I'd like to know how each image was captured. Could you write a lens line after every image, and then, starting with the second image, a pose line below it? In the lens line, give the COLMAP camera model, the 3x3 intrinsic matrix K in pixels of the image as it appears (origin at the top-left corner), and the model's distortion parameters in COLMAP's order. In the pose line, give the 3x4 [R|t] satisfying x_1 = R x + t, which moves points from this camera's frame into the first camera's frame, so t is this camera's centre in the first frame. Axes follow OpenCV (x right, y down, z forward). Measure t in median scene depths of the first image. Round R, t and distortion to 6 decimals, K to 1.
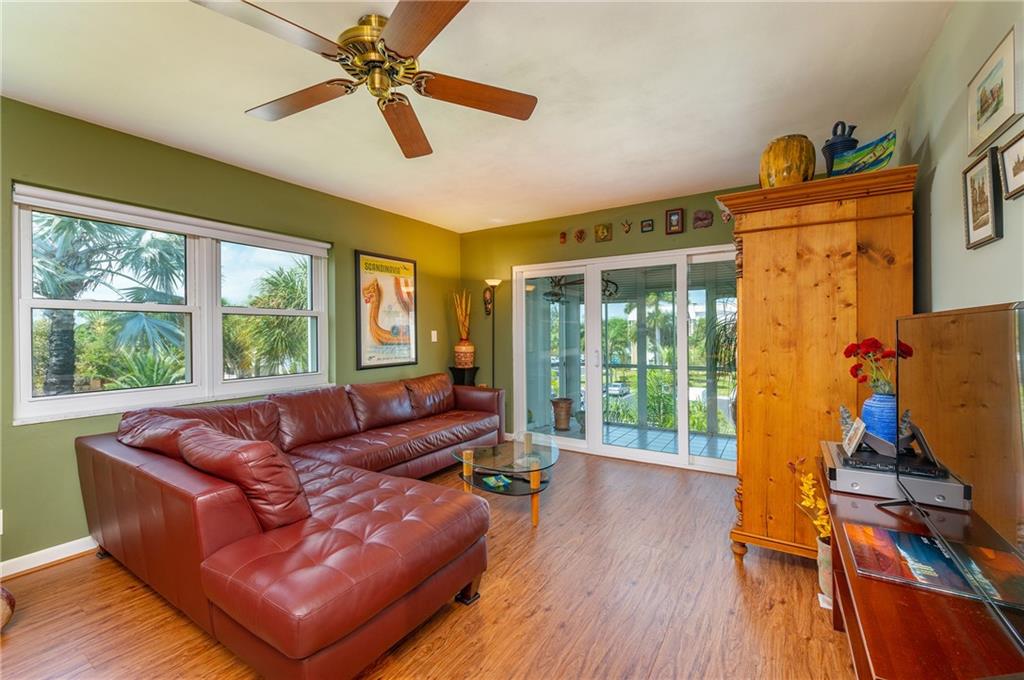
lens RADIAL K [[425.3, 0, 530.1], [0, 425.3, 332.3], [0, 0, 1]] dist [0.000489, 0.000002]
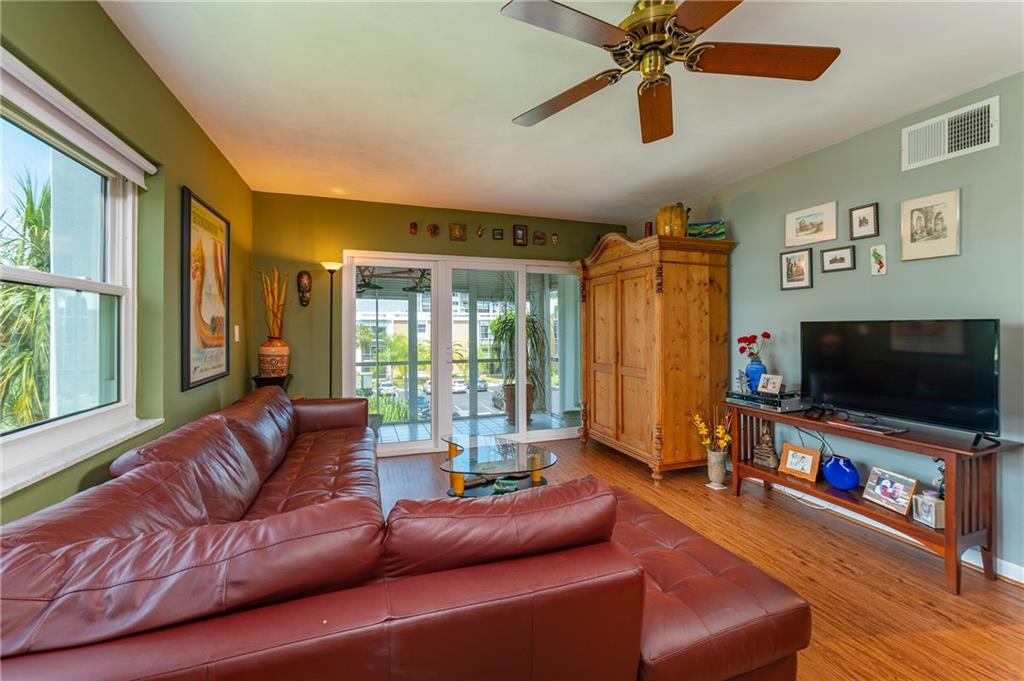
lens RADIAL K [[412.2, 0, 516.1], [0, 412.2, 329.7], [0, 0, 1]] dist [-0.001609, 0.000458]
pose [[0.635006, 0.004276, 0.772495, -0.546029], [-0.002881, 0.999991, -0.003167, 0.004913], [-0.772502, -0.000215, 0.635012, 0.279541]]
